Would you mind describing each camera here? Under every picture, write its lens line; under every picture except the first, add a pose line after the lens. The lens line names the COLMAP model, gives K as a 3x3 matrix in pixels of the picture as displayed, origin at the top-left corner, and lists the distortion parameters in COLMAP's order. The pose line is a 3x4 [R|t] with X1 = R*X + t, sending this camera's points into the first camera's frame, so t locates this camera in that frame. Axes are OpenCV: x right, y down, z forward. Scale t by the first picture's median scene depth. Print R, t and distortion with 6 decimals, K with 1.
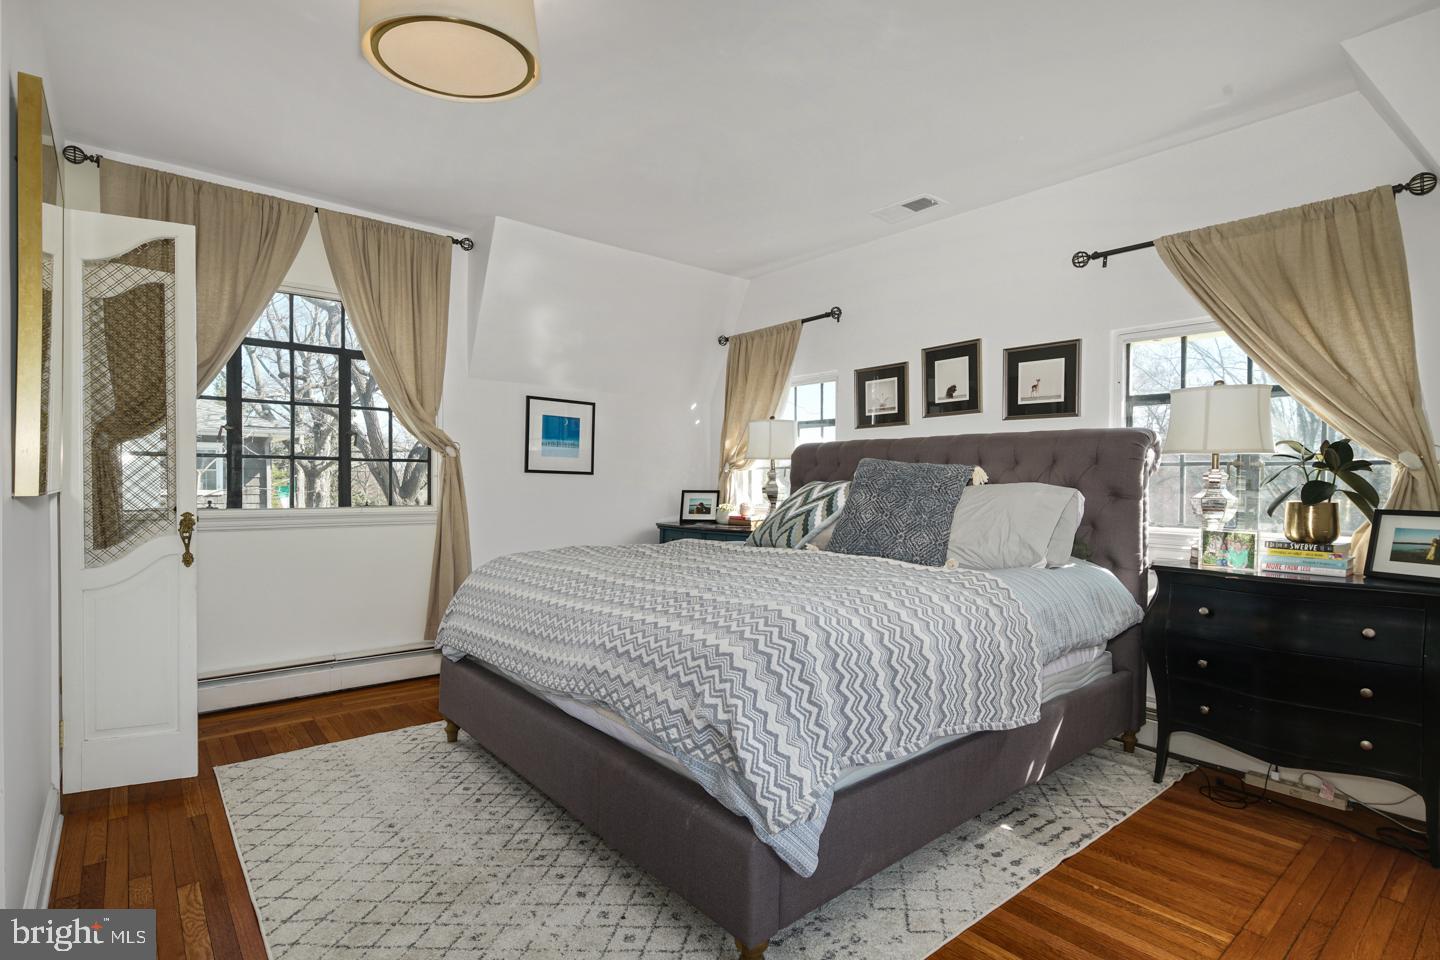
lens RADIAL K [[713.5, 0, 721.8], [0, 713.5, 489.9], [0, 0, 1]] dist [-0.003226, -0.001046]
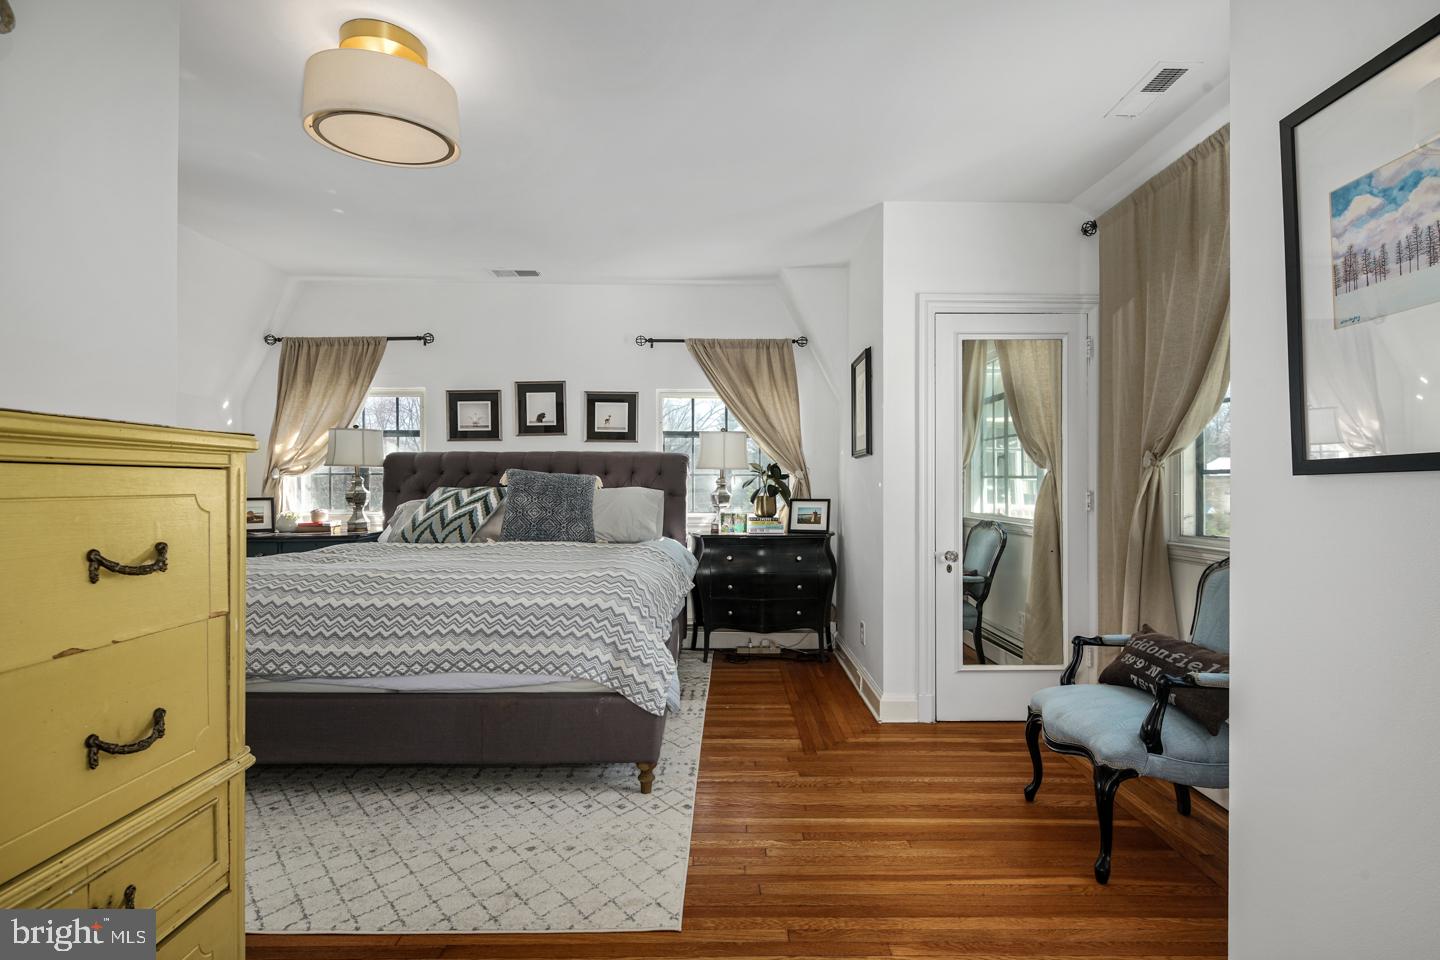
lens RADIAL K [[699.4, 0, 729.2], [0, 699.4, 473.2], [0, 0, 1]] dist [0.000956, -0.000201]
pose [[0.644763, 0.004218, 0.764371, -0.596103], [0.014950, 0.999724, -0.018128, -0.009807], [-0.764236, 0.023115, 0.644522, -0.123572]]
